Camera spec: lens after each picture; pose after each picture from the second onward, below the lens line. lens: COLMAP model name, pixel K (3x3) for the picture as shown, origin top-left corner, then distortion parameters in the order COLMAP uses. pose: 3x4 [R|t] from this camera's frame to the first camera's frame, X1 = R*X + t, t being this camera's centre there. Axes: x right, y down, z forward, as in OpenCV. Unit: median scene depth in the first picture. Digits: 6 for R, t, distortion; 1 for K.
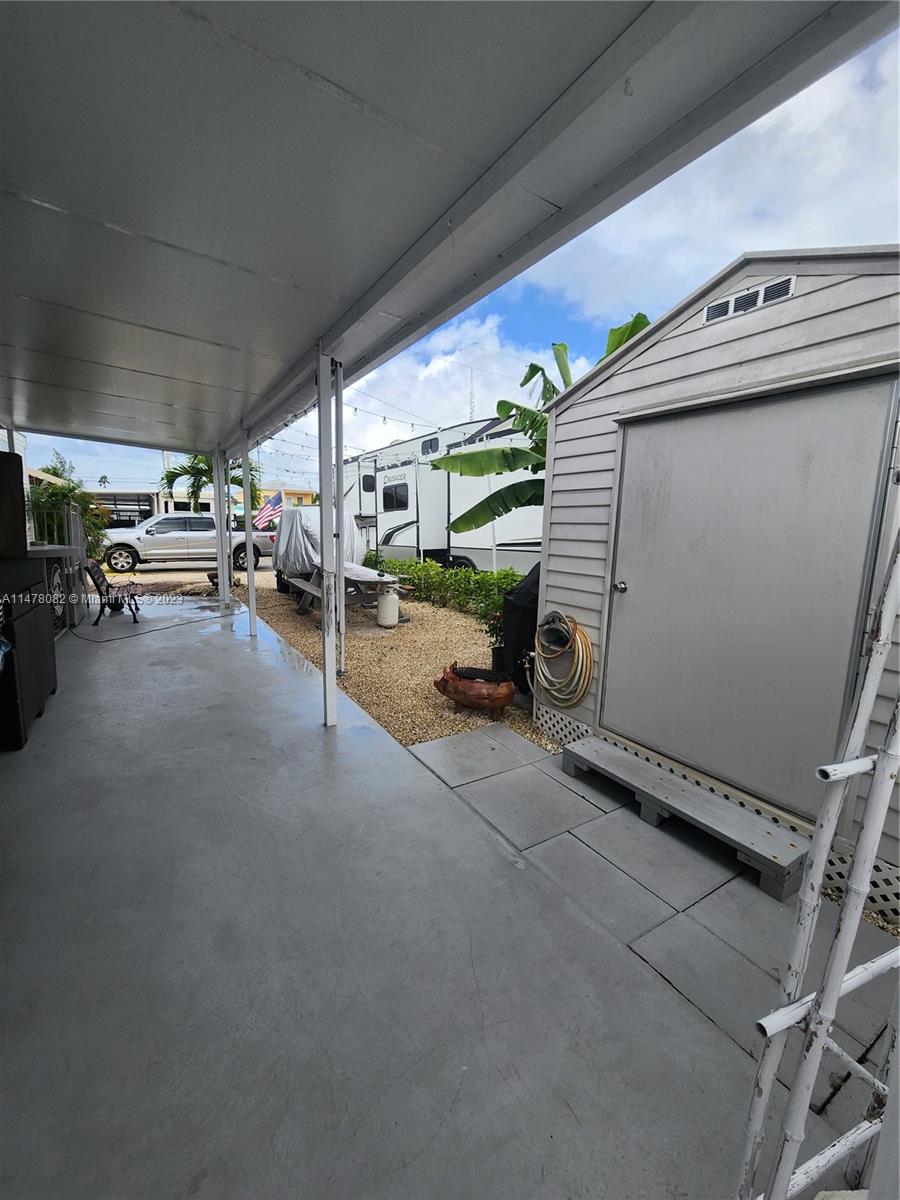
lens RADIAL K [[491.6, 0, 431.6], [0, 491.6, 600.5], [0, 0, 1]] dist [0.001415, -0.002902]
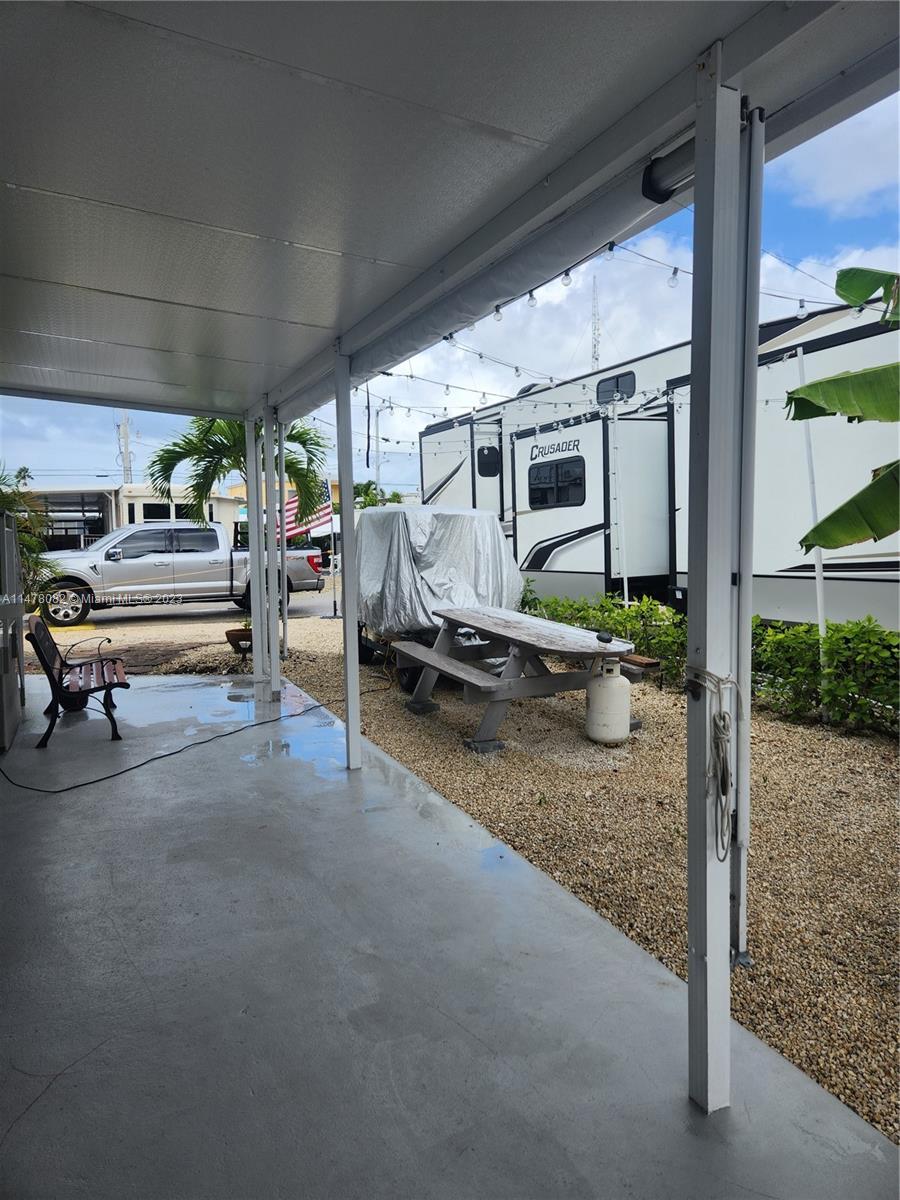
lens RADIAL K [[796.9, 0, 450.0], [0, 796.9, 591.7], [0, 0, 1]] dist [0.057475, -0.001298]
pose [[0.994879, -0.022524, -0.098531, -0.111727], [0.015138, 0.997062, -0.075083, -0.026508], [0.099932, 0.073207, 0.992297, 0.124446]]
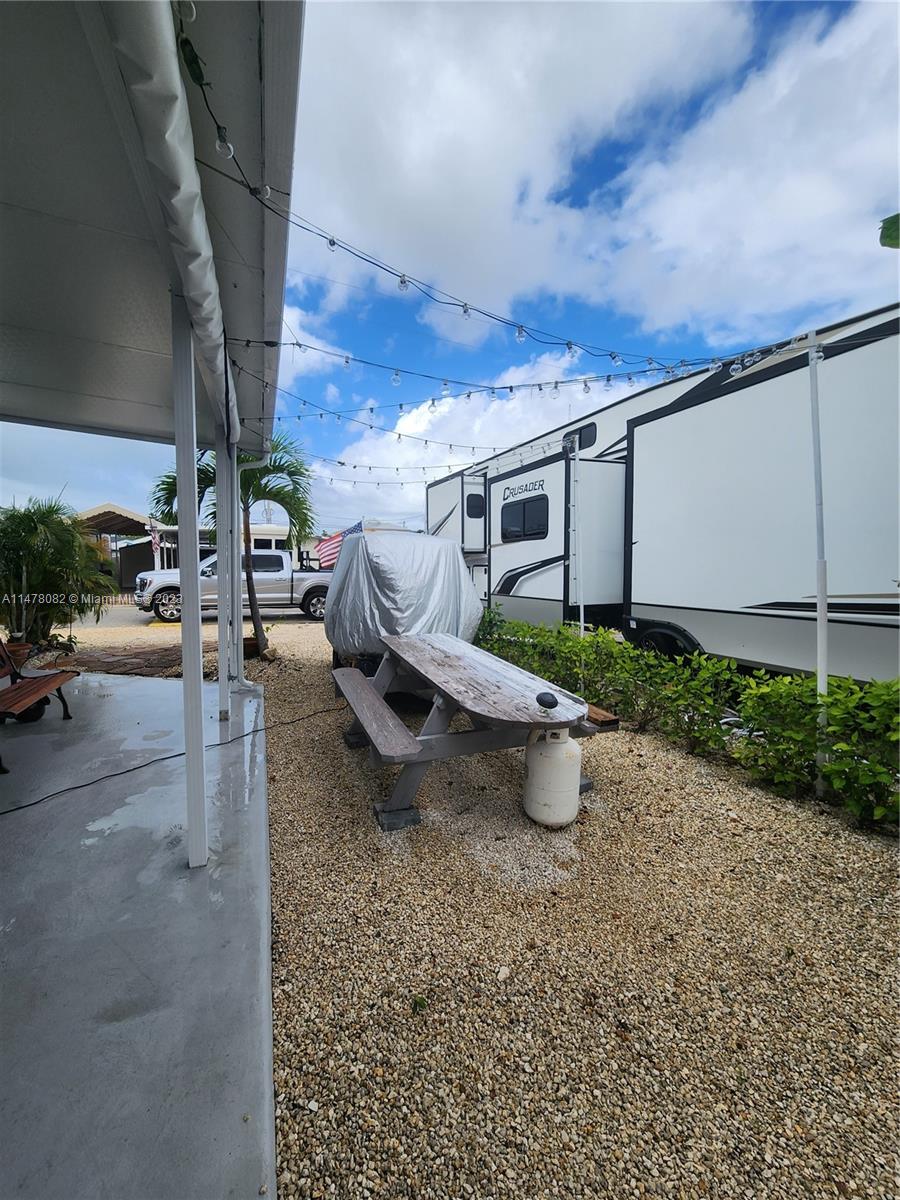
lens RADIAL K [[489.5, 0, 438.6], [0, 489.5, 600.8], [0, 0, 1]] dist [0.005350, -0.005954]
pose [[0.985354, 0.010420, -0.170204, -0.076694], [-0.023423, 0.996941, -0.074563, -0.061706], [0.168906, 0.077458, 0.982584, 0.401218]]
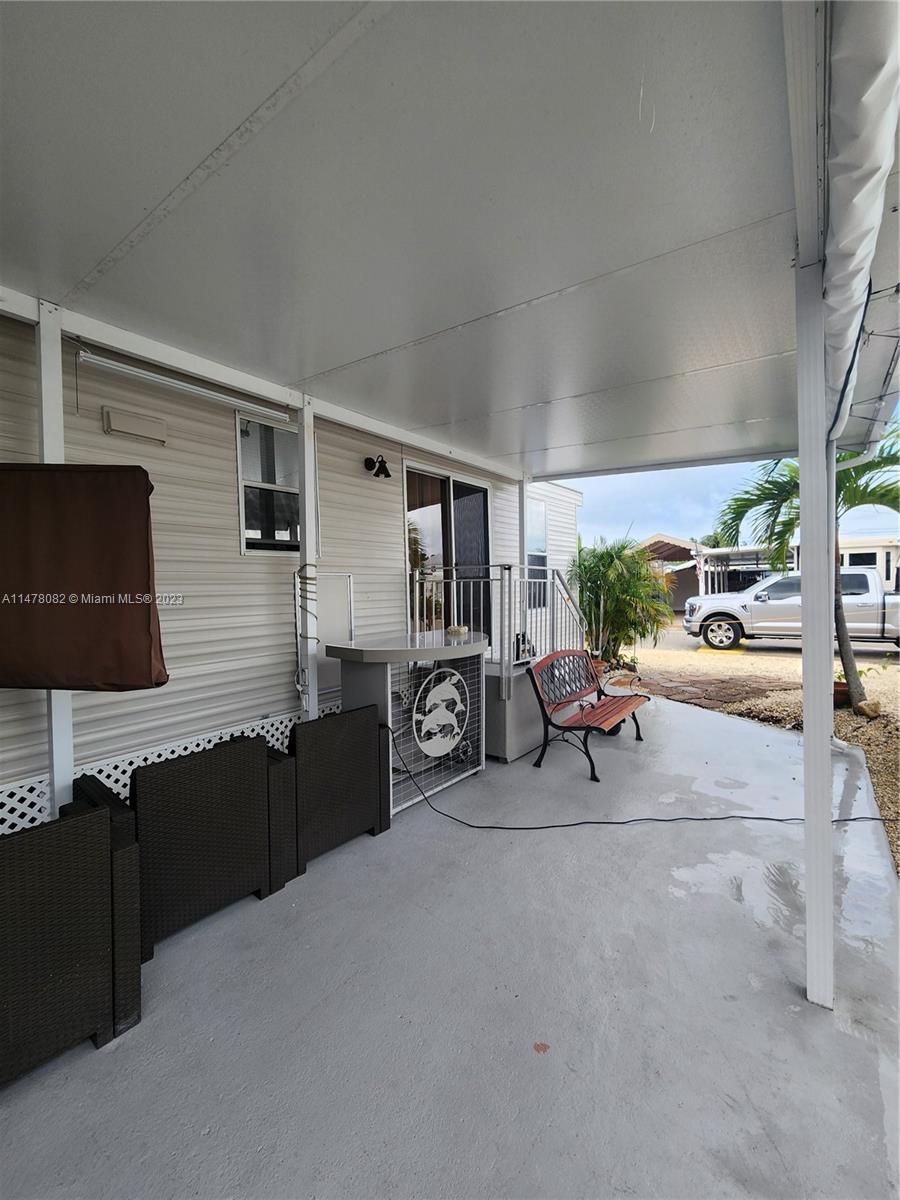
lens RADIAL K [[491.6, 0, 431.6], [0, 491.6, 600.5], [0, 0, 1]] dist [0.001415, -0.002902]
pose [[0.376799, -0.001072, -0.926295, -0.115813], [-0.111283, 0.992704, -0.046417, -0.069101], [0.919586, 0.120571, 0.373930, 0.410357]]
